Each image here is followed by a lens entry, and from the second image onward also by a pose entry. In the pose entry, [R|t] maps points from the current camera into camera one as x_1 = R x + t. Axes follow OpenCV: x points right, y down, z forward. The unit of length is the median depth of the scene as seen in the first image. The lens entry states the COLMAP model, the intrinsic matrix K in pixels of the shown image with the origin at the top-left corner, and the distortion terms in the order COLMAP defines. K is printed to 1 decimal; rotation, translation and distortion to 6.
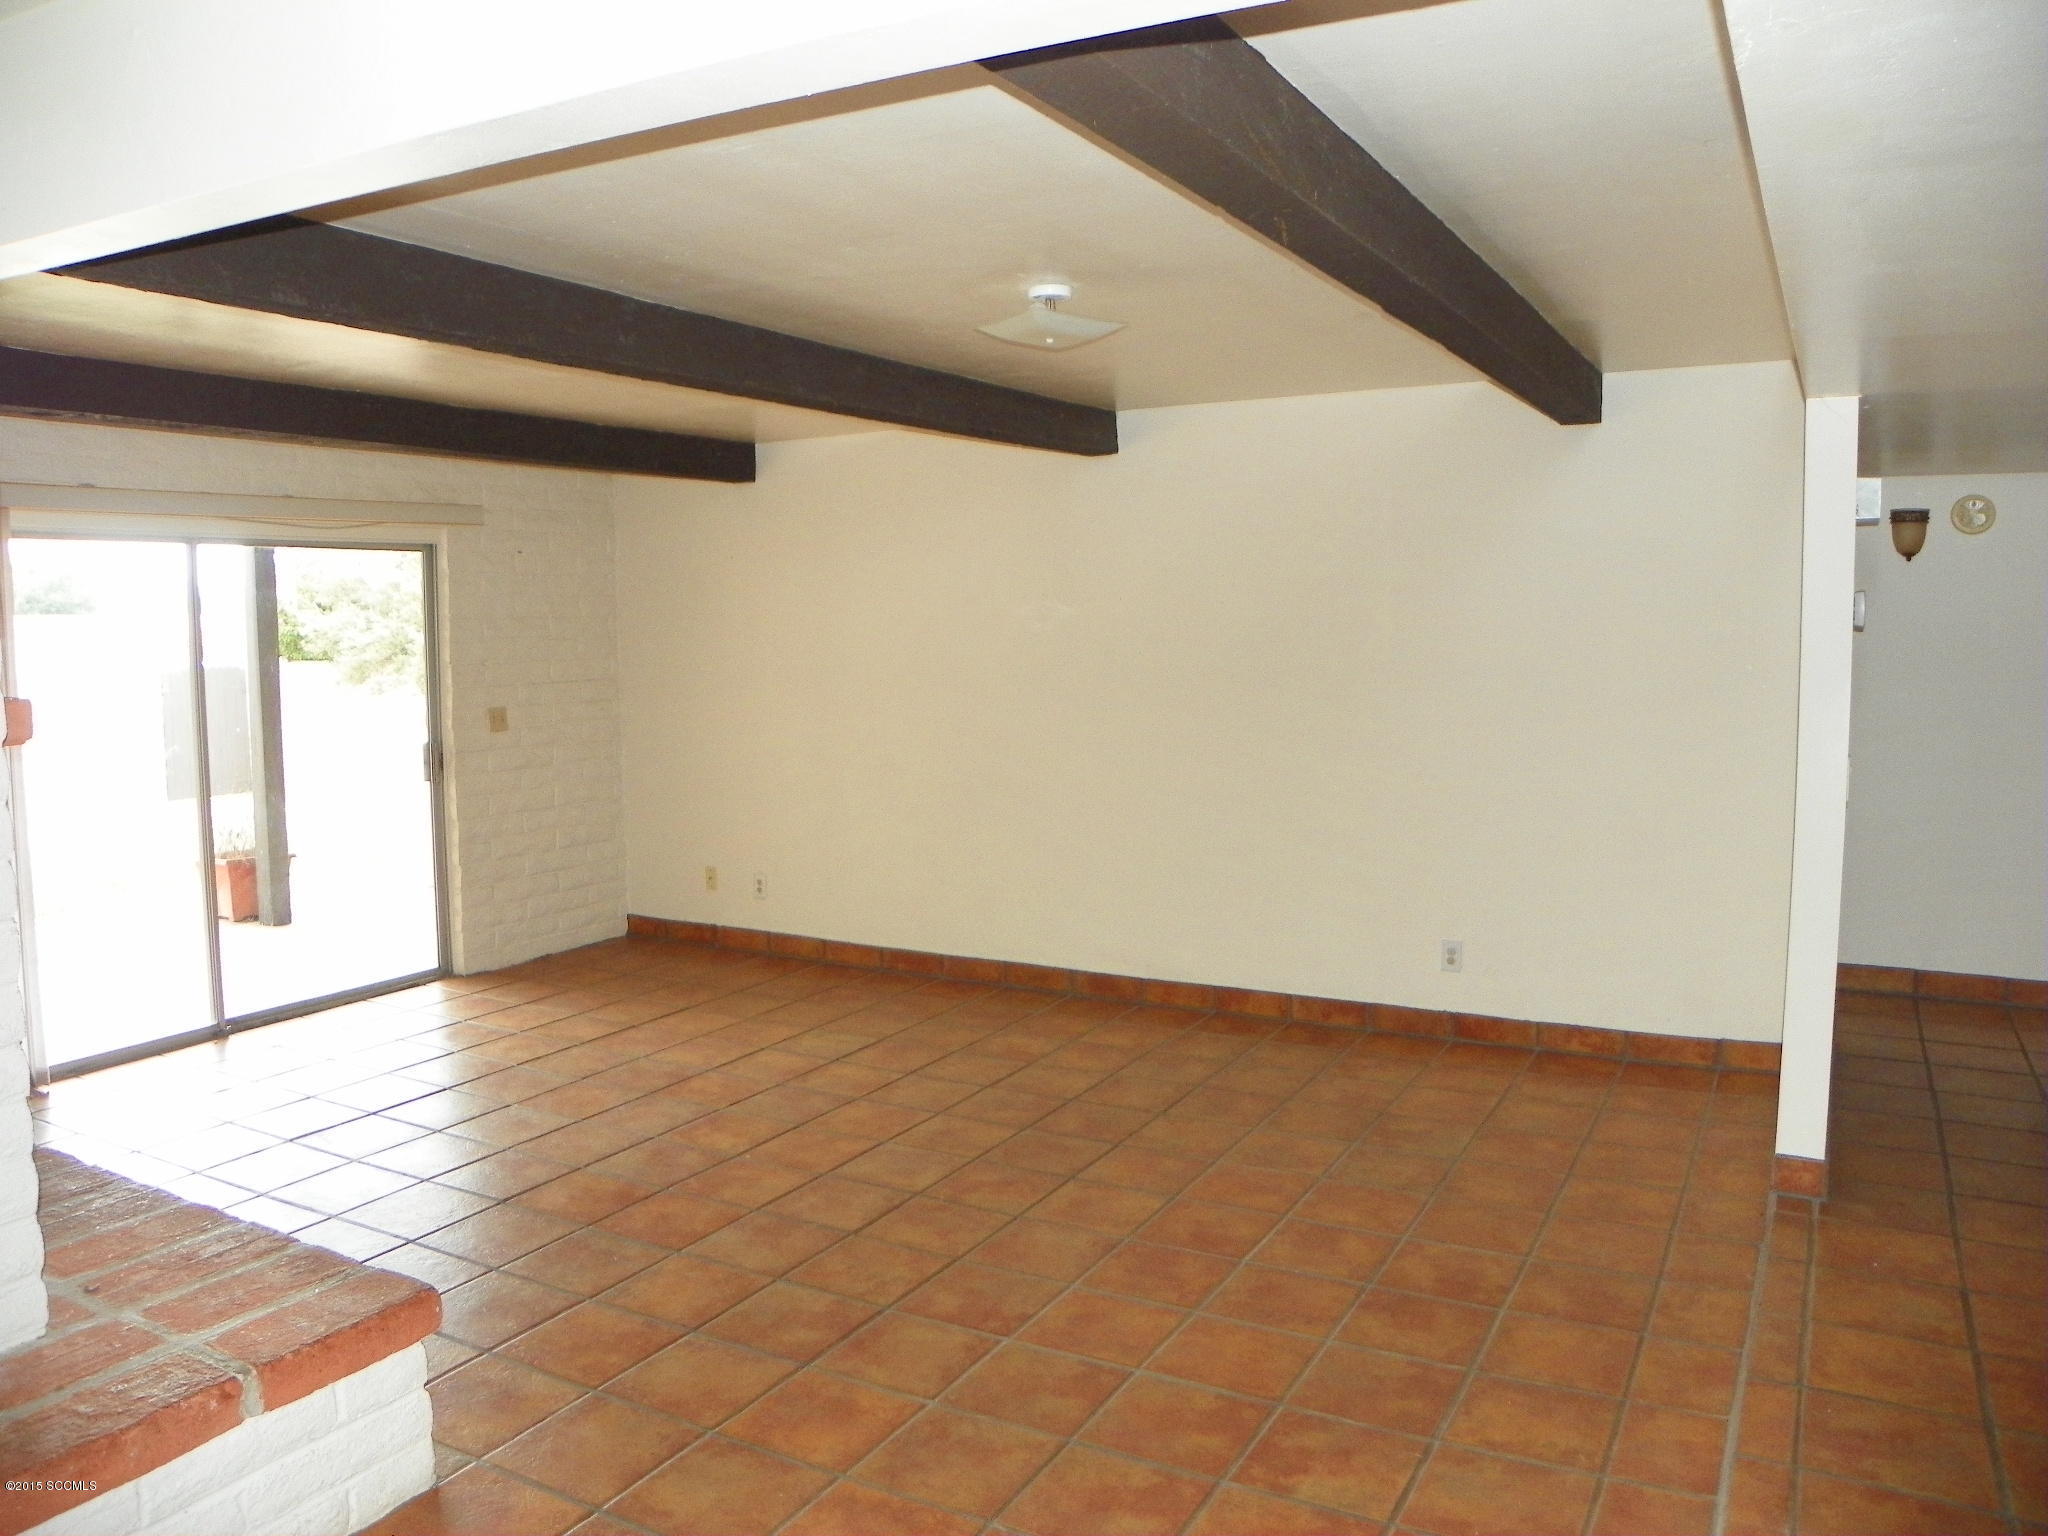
lens RADIAL K [[1549.0, 0, 1035.0], [0, 1549.0, 756.0], [0, 0, 1]] dist [-0.154880, 0.093946]
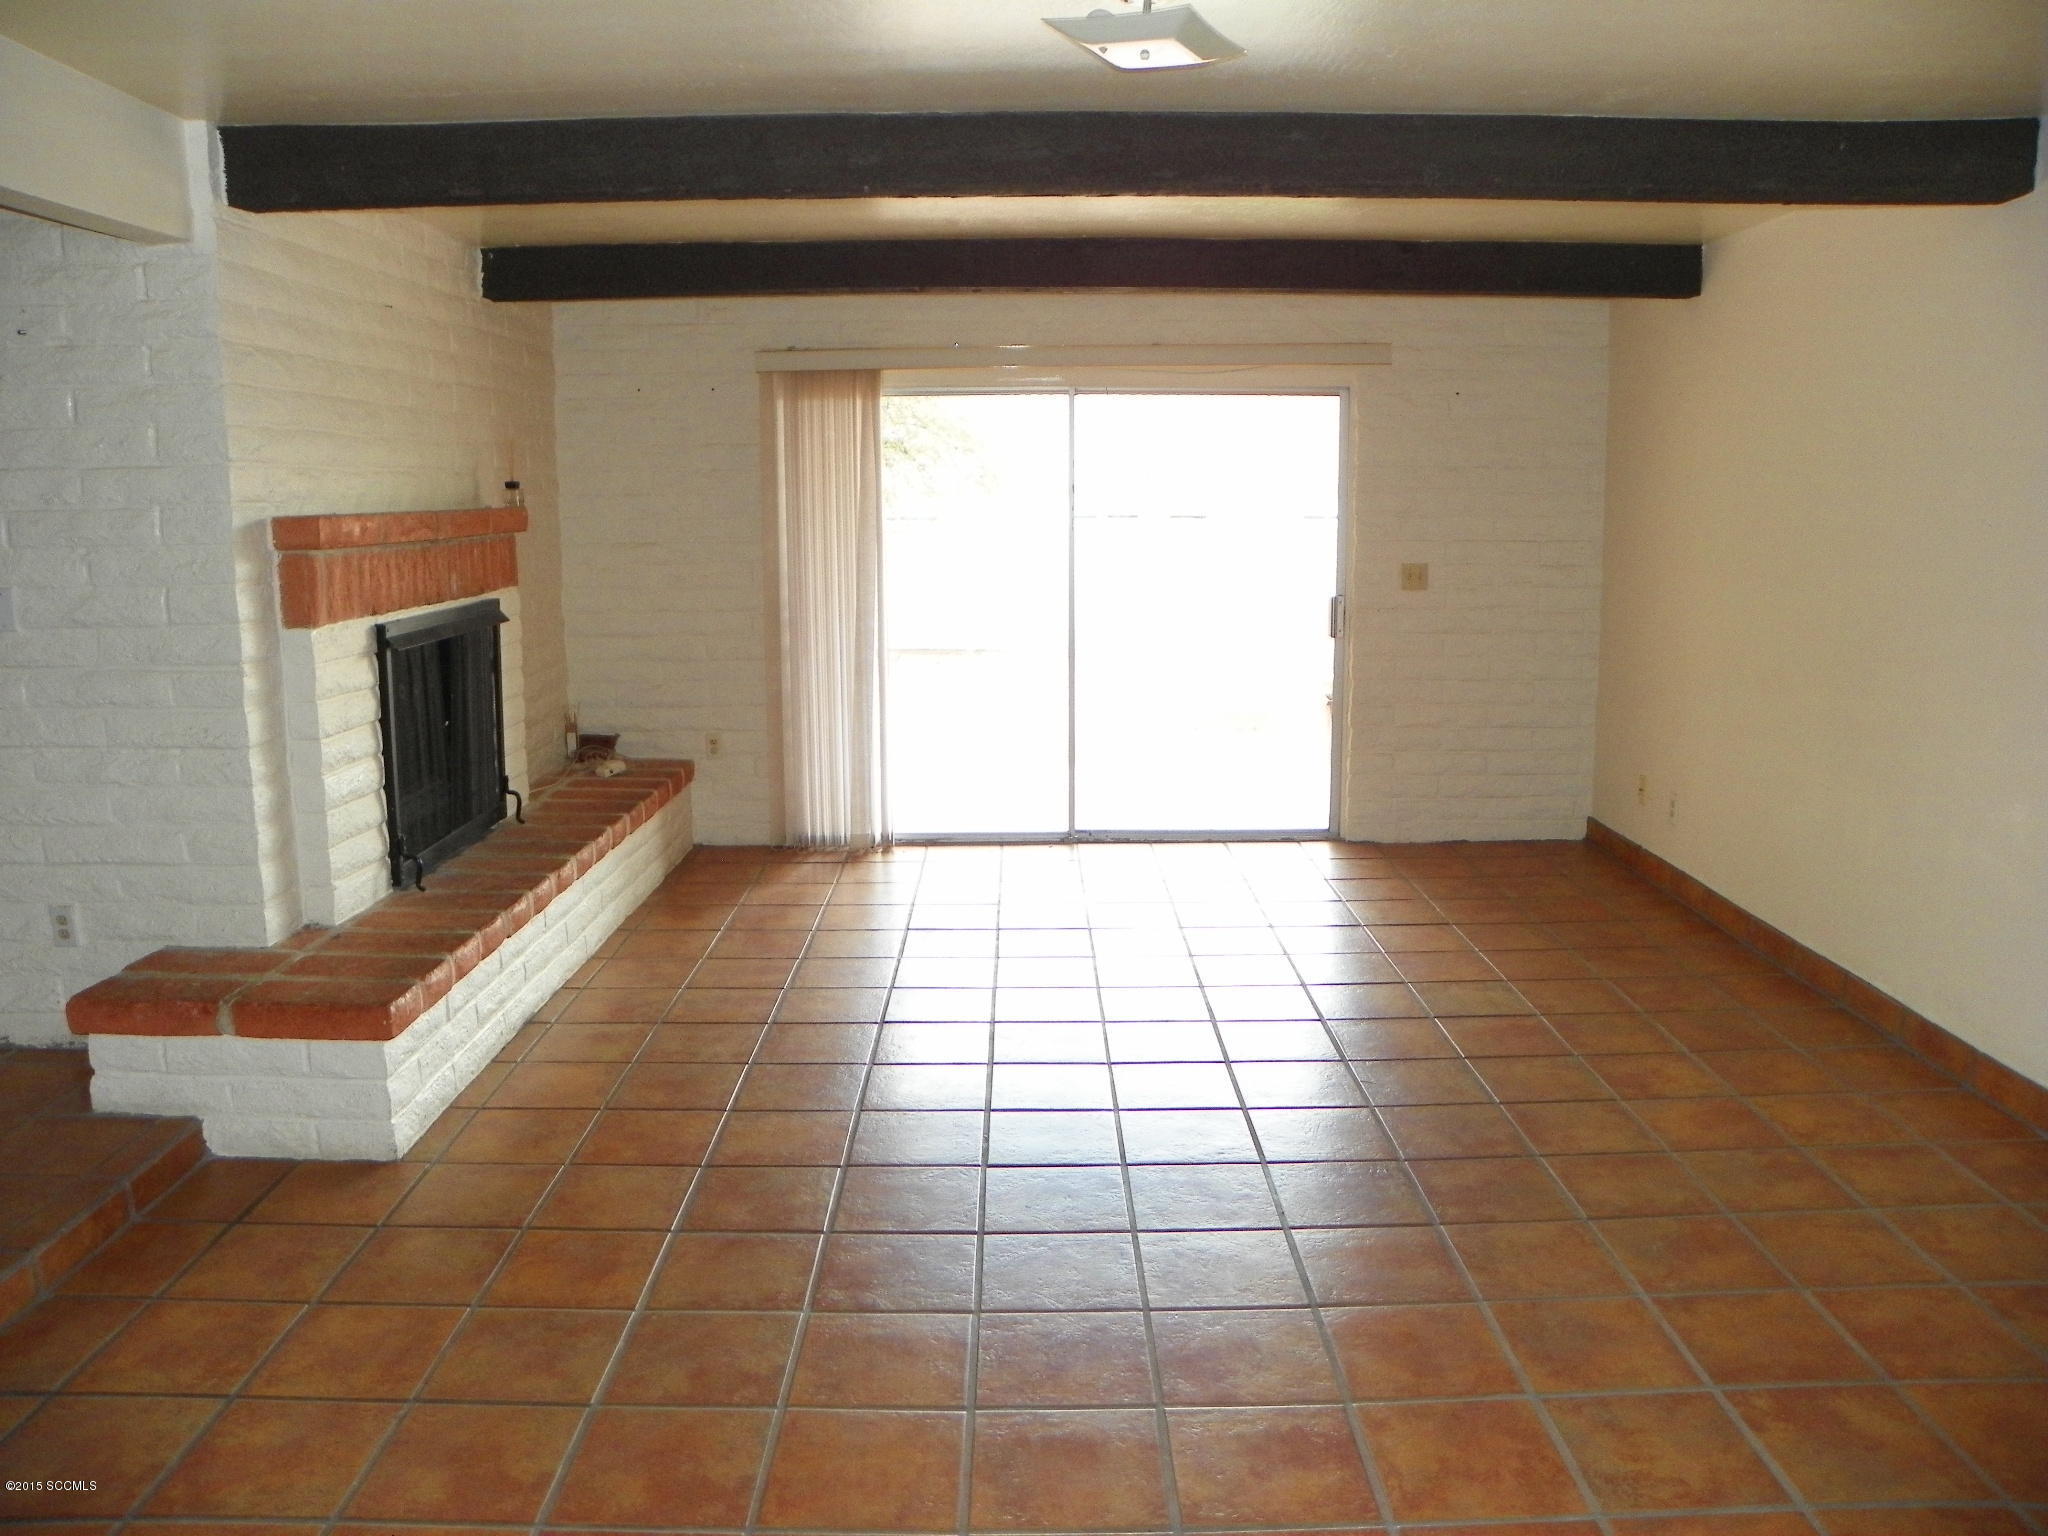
lens RADIAL K [[1549.0, 0, 1026.4], [0, 1549.0, 779.3], [0, 0, 1]] dist [-0.154880, 0.093946]
pose [[0.467016, 0.162969, -0.869102, 0.430284], [-0.075638, 0.986630, 0.144363, -0.022795], [0.881008, -0.001683, 0.473098, 0.421143]]
